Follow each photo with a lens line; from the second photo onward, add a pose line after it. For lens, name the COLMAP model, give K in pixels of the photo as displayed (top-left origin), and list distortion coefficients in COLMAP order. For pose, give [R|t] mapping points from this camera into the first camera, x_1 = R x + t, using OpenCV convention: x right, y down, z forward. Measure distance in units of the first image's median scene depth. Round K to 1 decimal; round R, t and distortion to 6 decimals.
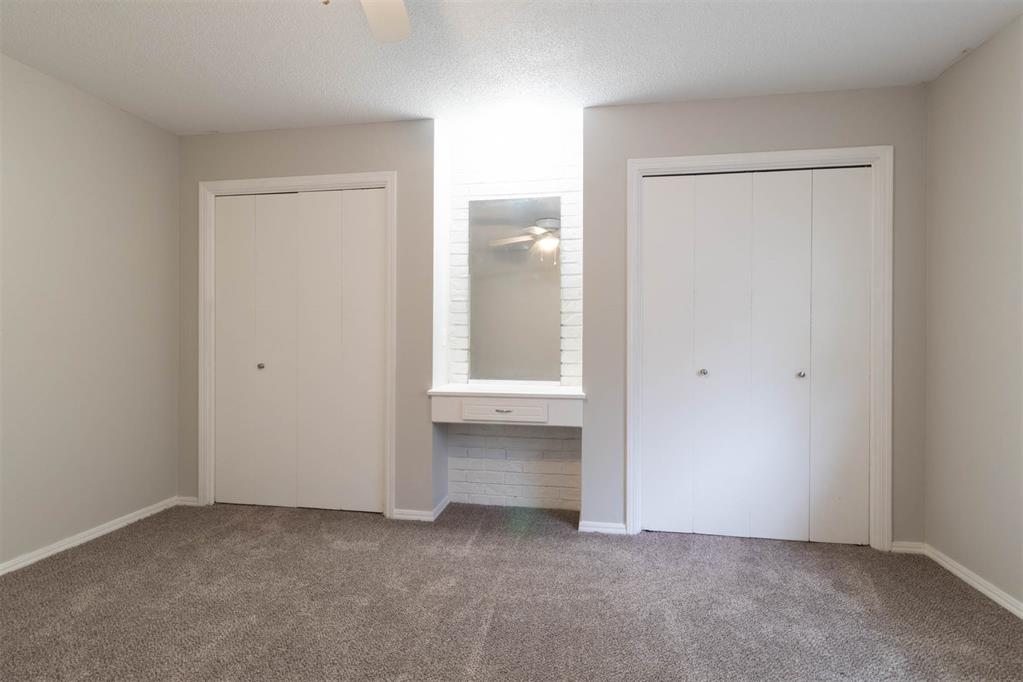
lens RADIAL K [[541.8, 0, 511.5], [0, 541.8, 336.4], [0, 0, 1]] dist [0.002835, 0.000564]
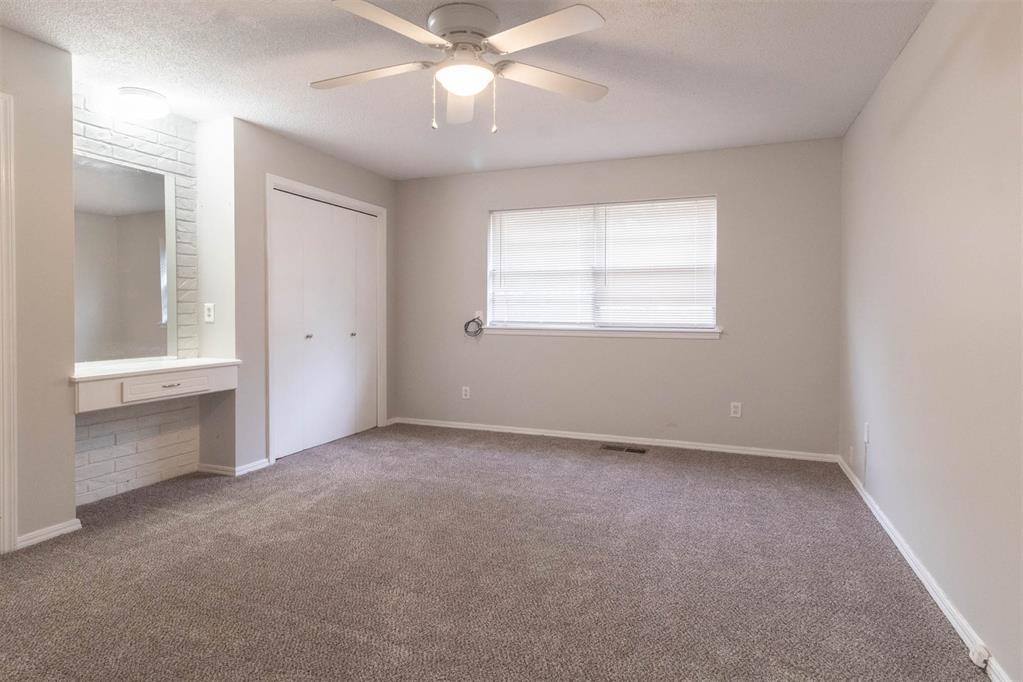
lens RADIAL K [[541.8, 0, 511.5], [0, 541.8, 336.4], [0, 0, 1]] dist [0.002835, 0.000564]
pose [[0.205511, -0.048765, 0.977439, -0.847403], [0.005751, 0.998801, 0.048622, -0.000993], [-0.978638, -0.004371, 0.205545, 0.156953]]
